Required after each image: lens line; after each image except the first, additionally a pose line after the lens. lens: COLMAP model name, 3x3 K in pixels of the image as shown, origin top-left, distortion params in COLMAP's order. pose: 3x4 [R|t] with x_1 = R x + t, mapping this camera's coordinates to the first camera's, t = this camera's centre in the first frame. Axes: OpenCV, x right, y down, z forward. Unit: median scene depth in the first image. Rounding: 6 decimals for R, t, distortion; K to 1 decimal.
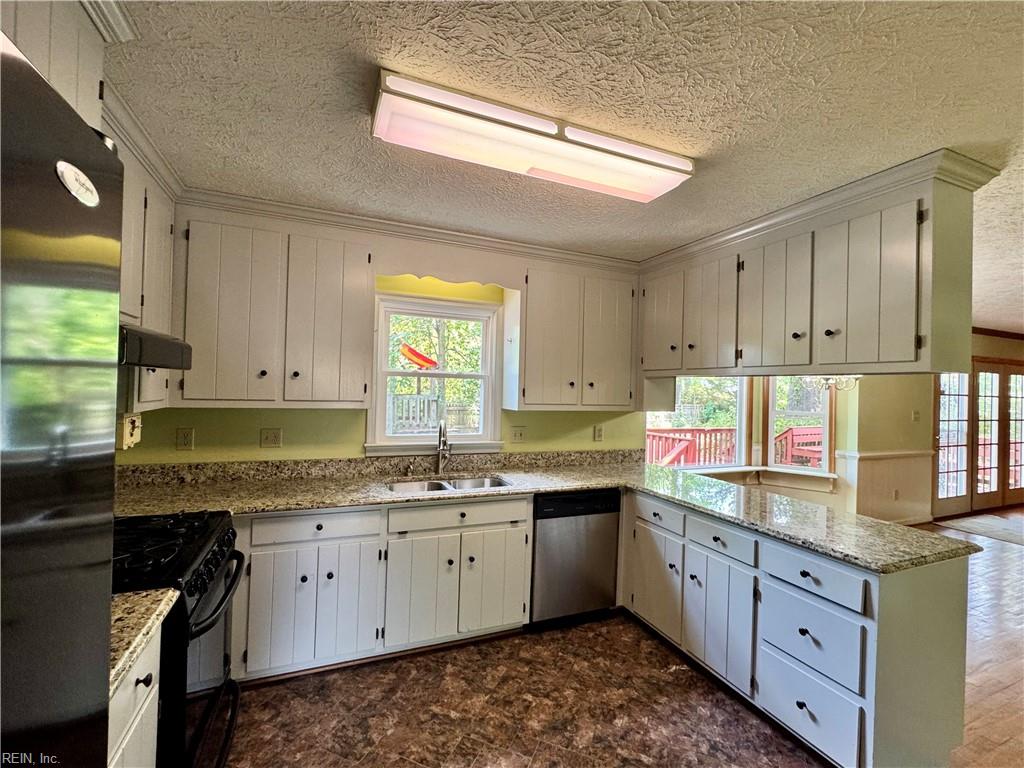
lens RADIAL K [[452.2, 0, 505.9], [0, 452.2, 383.7], [0, 0, 1]] dist [-0.002347, -0.000123]
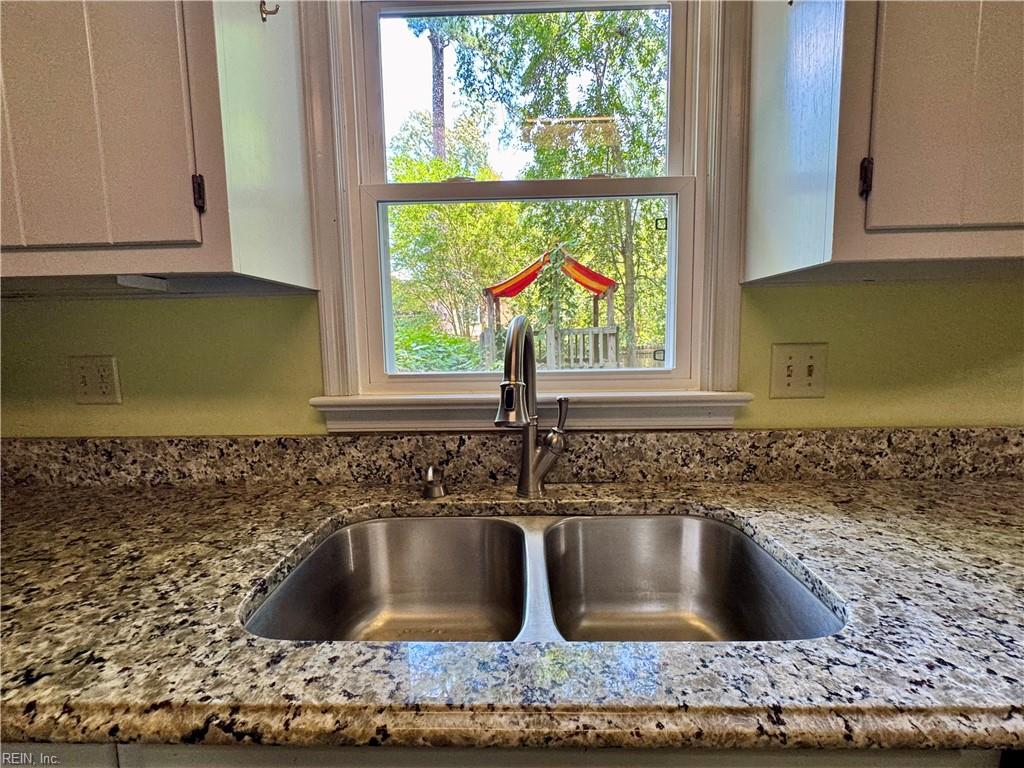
lens RADIAL K [[452.2, 0, 514.6], [0, 452.2, 383.8], [0, 0, 1]] dist [-0.002347, -0.000123]
pose [[0.916092, -0.000885, -0.400968, -0.029310], [0.045533, 0.993759, 0.101834, 0.088228], [0.398375, -0.111547, 0.910414, 0.693400]]
